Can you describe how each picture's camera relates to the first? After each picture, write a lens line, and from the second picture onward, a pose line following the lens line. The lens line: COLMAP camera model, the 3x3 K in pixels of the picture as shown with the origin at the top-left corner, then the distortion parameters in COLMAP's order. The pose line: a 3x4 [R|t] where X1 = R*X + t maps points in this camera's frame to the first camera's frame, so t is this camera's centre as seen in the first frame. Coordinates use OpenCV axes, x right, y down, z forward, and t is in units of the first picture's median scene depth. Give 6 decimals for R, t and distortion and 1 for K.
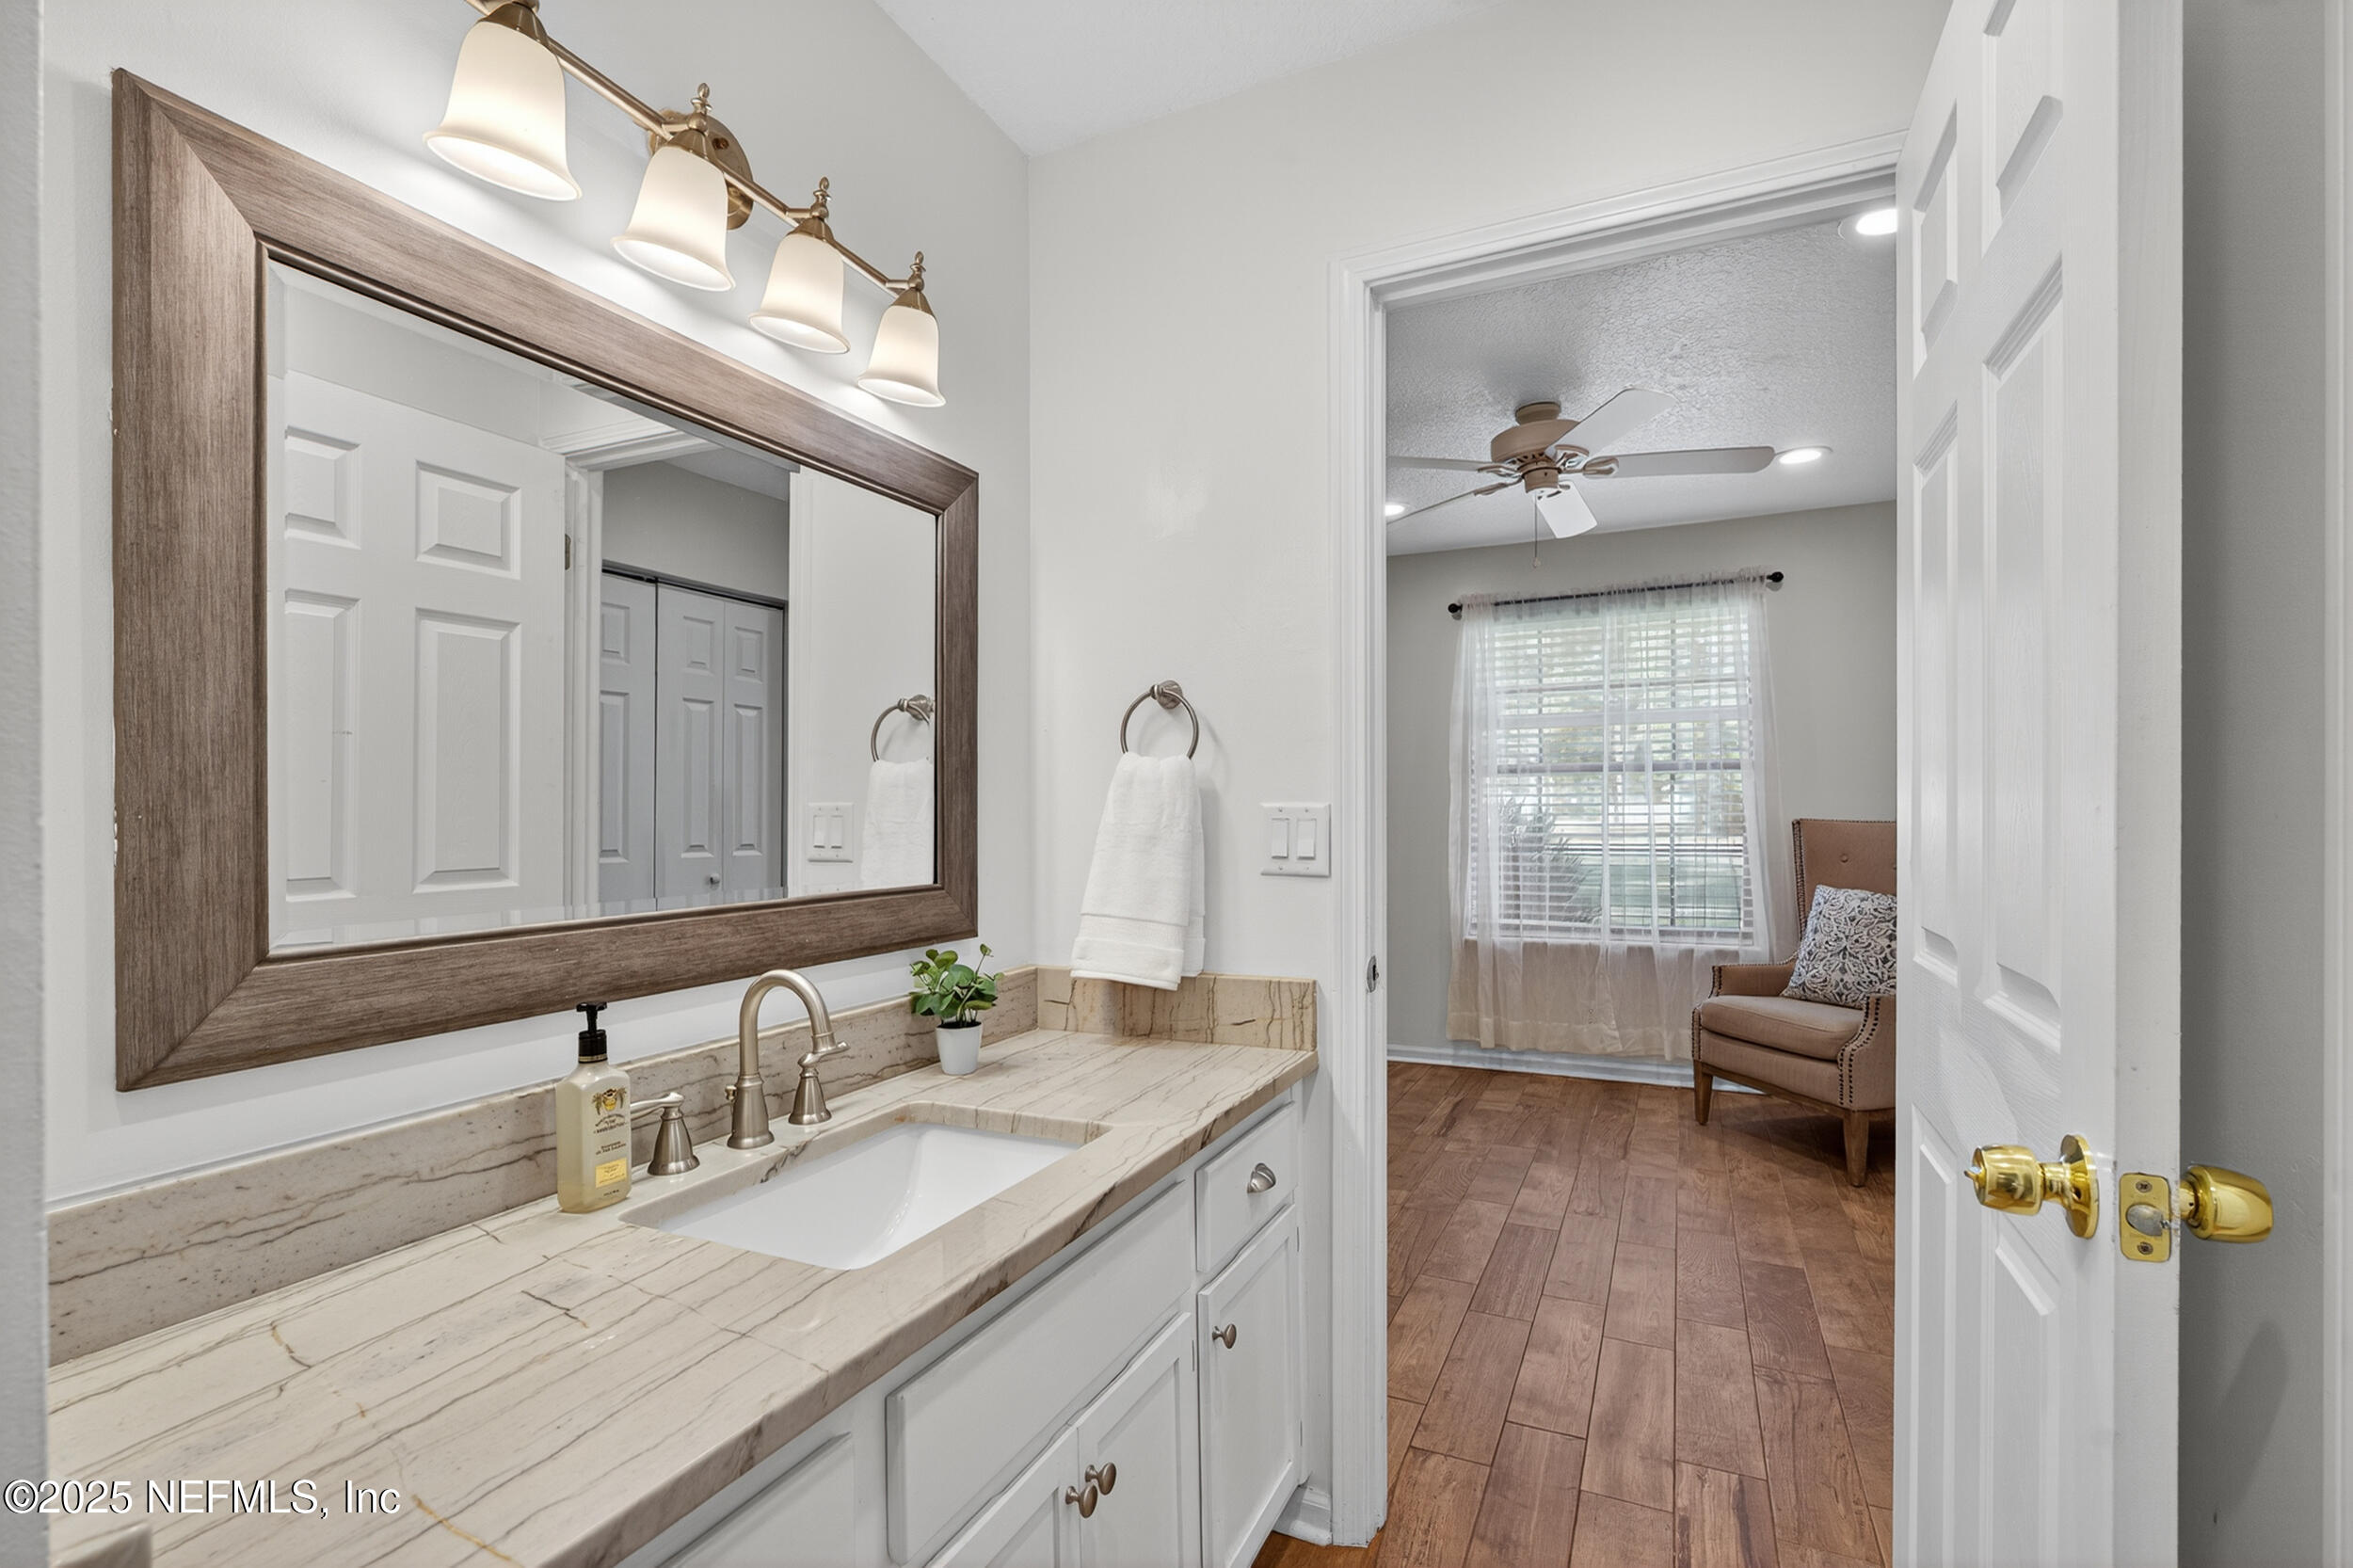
lens RADIAL K [[1058.6, 0, 1176.8], [0, 1058.6, 811.7], [0, 0, 1]] dist [-0.014204, 0.007743]
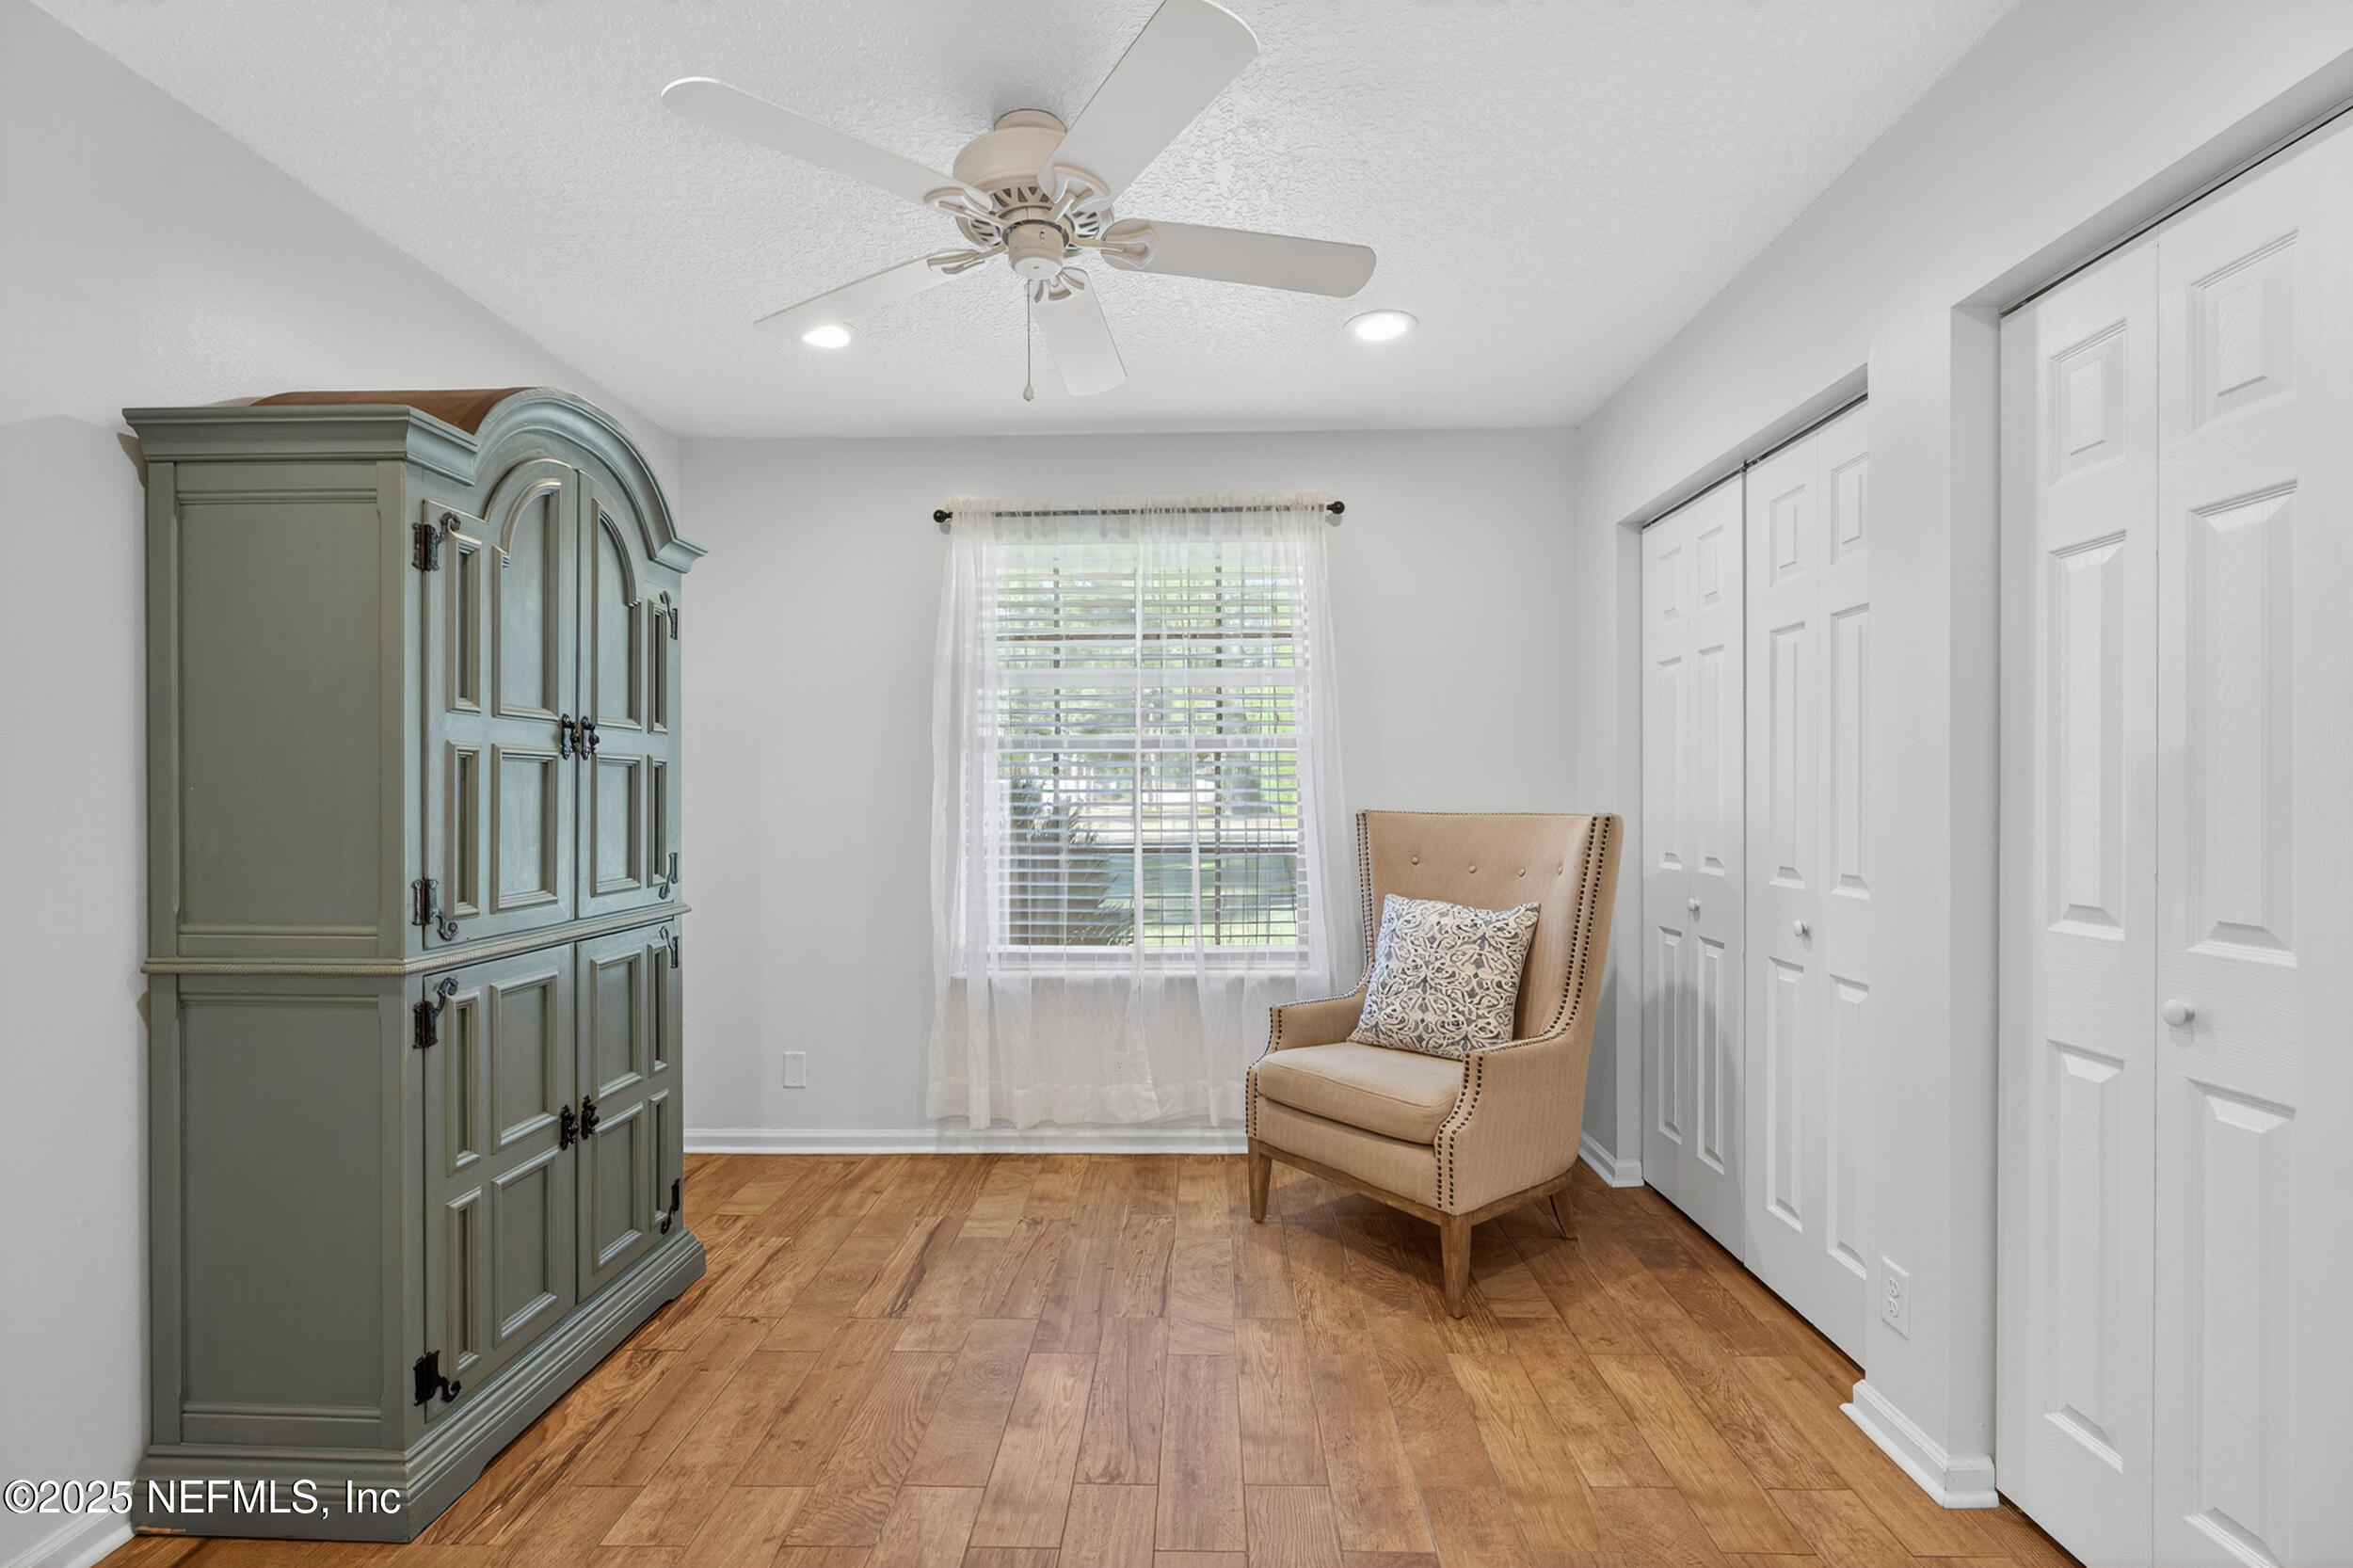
lens RADIAL K [[1055.5, 0, 1175.6], [0, 1055.5, 797.4], [0, 0, 1]] dist [-0.018138, 0.012787]
pose [[0.913914, 0.000257, 0.405909, 0.308748], [-0.000698, 0.999999, 0.000938, -0.008286], [-0.405908, -0.001140, 0.913913, 0.743722]]
